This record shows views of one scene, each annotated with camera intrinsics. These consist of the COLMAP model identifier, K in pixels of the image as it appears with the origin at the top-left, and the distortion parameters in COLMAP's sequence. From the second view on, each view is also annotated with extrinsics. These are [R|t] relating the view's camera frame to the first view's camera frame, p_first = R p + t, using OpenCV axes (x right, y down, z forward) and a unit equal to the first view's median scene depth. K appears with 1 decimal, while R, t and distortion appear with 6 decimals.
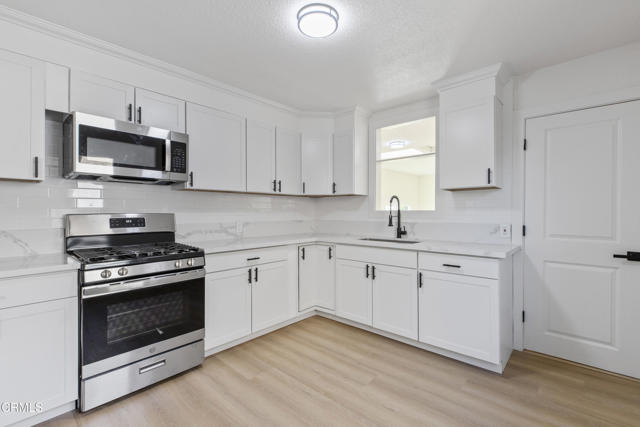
lens RADIAL K [[291.2, 0, 319.8], [0, 291.2, 211.6], [0, 0, 1]] dist [0.000341, 0.000024]
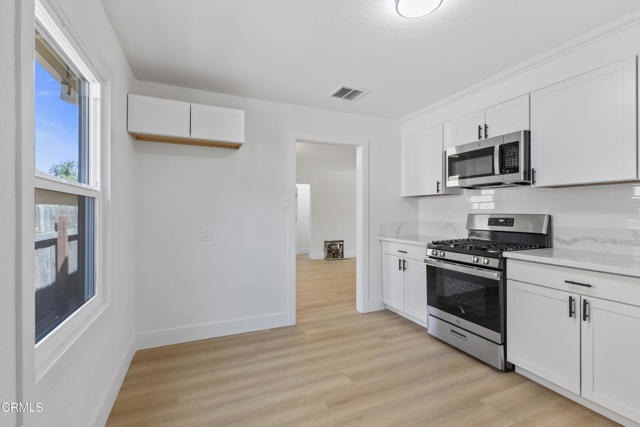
lens RADIAL K [[291.2, 0, 319.8], [0, 291.2, 211.6], [0, 0, 1]] dist [0.000341, 0.000024]
pose [[-0.423500, -0.001162, -0.905896, 0.714186], [-0.000263, 0.999999, -0.001160, -0.001639], [0.905896, -0.000253, -0.423500, 0.853498]]
